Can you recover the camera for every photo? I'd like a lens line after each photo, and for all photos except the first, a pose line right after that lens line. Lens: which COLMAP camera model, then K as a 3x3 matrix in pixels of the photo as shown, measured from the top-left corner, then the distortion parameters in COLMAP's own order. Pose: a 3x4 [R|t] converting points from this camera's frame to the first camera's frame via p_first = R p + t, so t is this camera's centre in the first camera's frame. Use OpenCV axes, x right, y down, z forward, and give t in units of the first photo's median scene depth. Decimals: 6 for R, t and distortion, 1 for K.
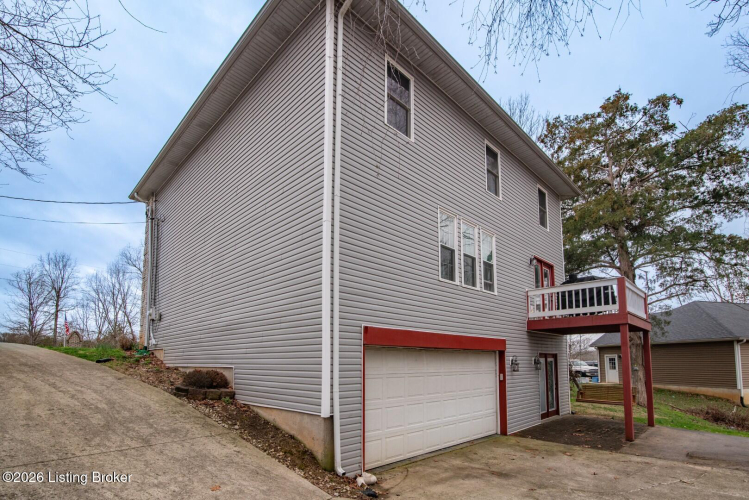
lens RADIAL K [[360.2, 0, 374.5], [0, 360.2, 250.0], [0, 0, 1]] dist [-0.000997, -0.000062]
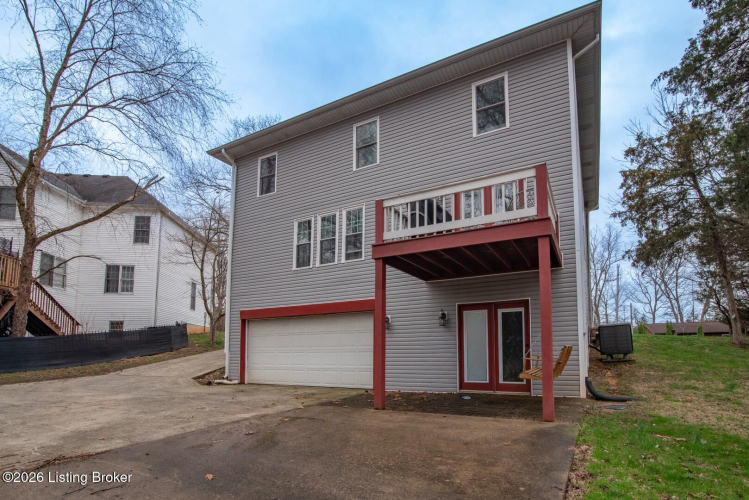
lens RADIAL K [[360.2, 0, 374.5], [0, 360.2, 250.0], [0, 0, 1]] dist [-0.000997, -0.000062]
pose [[0.274918, -0.273285, -0.921811, 1.423689], [0.288529, 0.938015, -0.192039, 0.332851], [0.917154, -0.213174, 0.336728, 0.731261]]
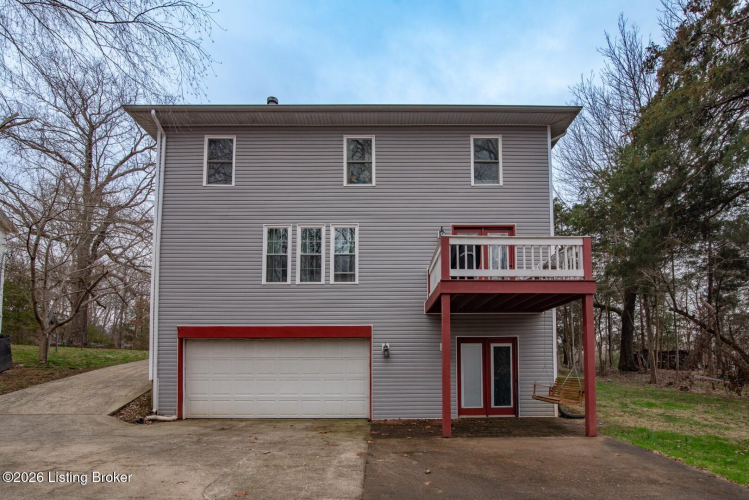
lens RADIAL K [[403.7, 0, 375.0], [0, 403.7, 257.9], [0, 0, 1]] dist [-0.001563, -0.000135]
pose [[0.700374, -0.199929, -0.685204, 1.247483], [0.214788, 0.974509, -0.064800, 0.147211], [0.680693, -0.101789, 0.725463, 0.229969]]
